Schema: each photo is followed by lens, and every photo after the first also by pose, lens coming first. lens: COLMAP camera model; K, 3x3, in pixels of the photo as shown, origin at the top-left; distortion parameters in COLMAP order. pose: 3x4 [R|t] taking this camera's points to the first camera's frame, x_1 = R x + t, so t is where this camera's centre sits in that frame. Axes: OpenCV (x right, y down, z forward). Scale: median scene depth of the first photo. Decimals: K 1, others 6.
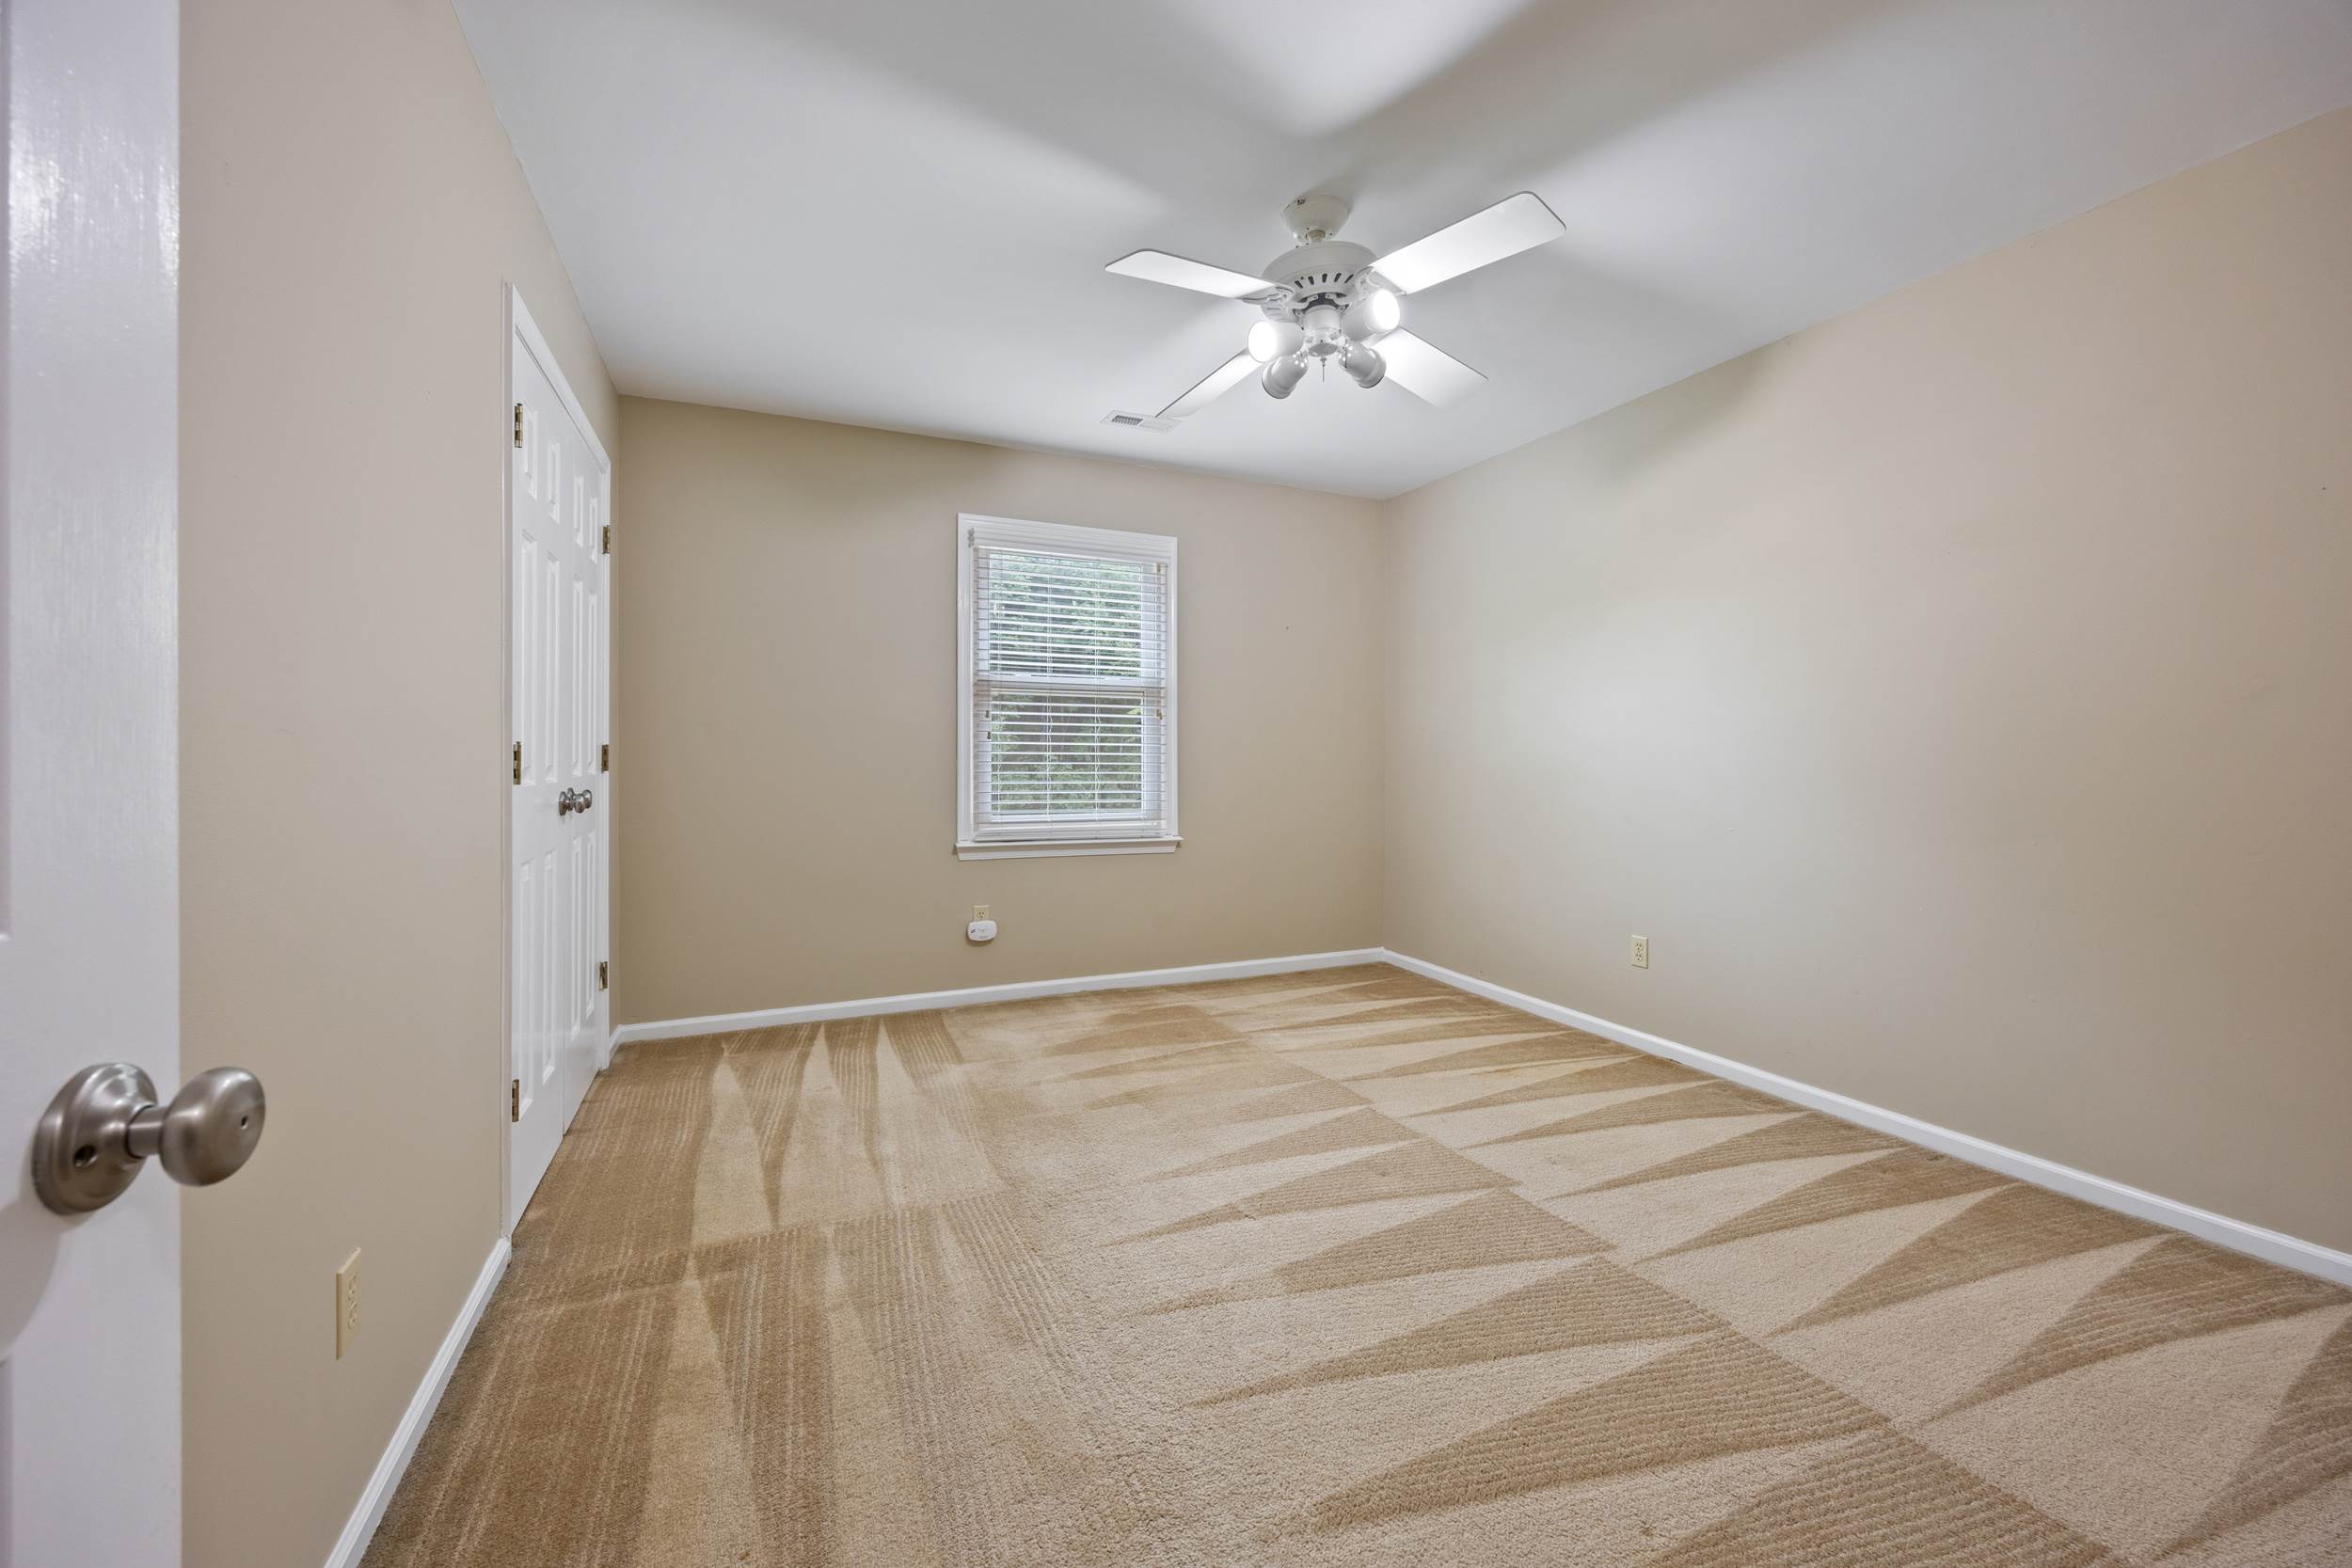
lens RADIAL K [[909.7, 0, 1186.7], [0, 909.7, 764.9], [0, 0, 1]] dist [0.001986, 0.000159]
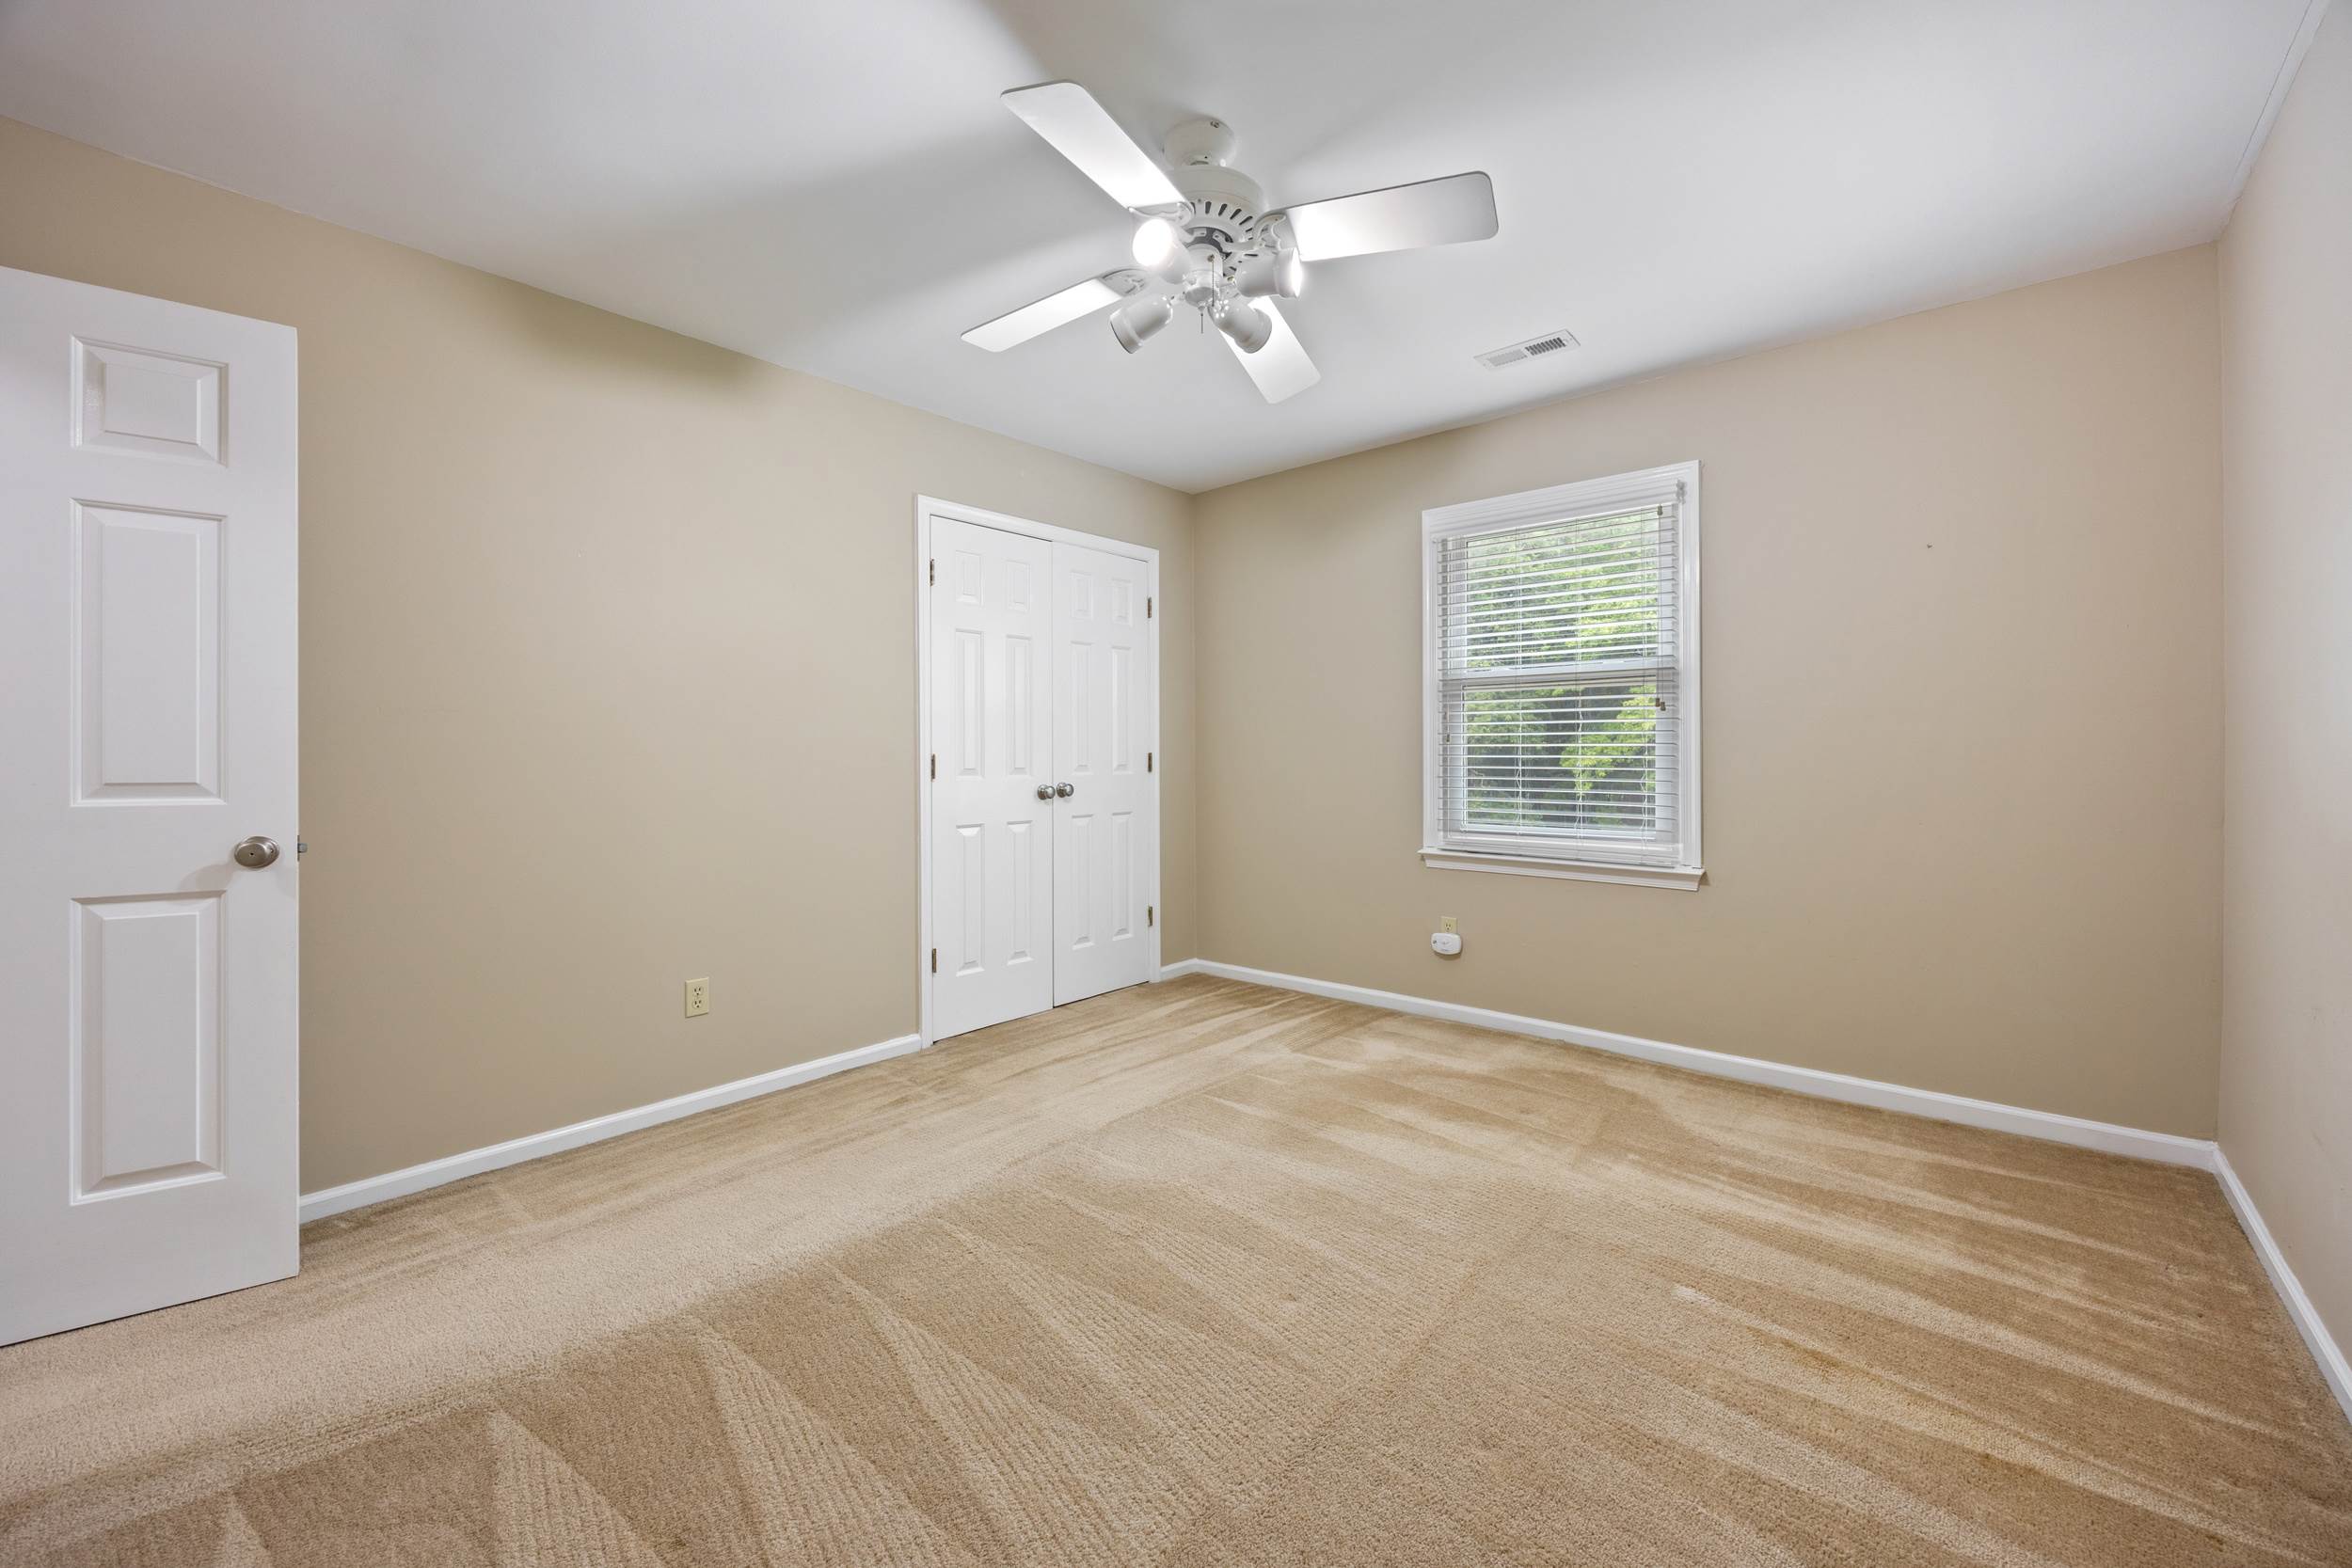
lens RADIAL K [[909.7, 0, 1174.9], [0, 909.7, 769.3], [0, 0, 1]] dist [0.001986, 0.000159]
pose [[0.418758, 0.004846, -0.908085, 0.520582], [-0.002608, 0.999988, 0.004133, -0.003487], [0.908094, 0.000637, 0.418766, 0.343109]]
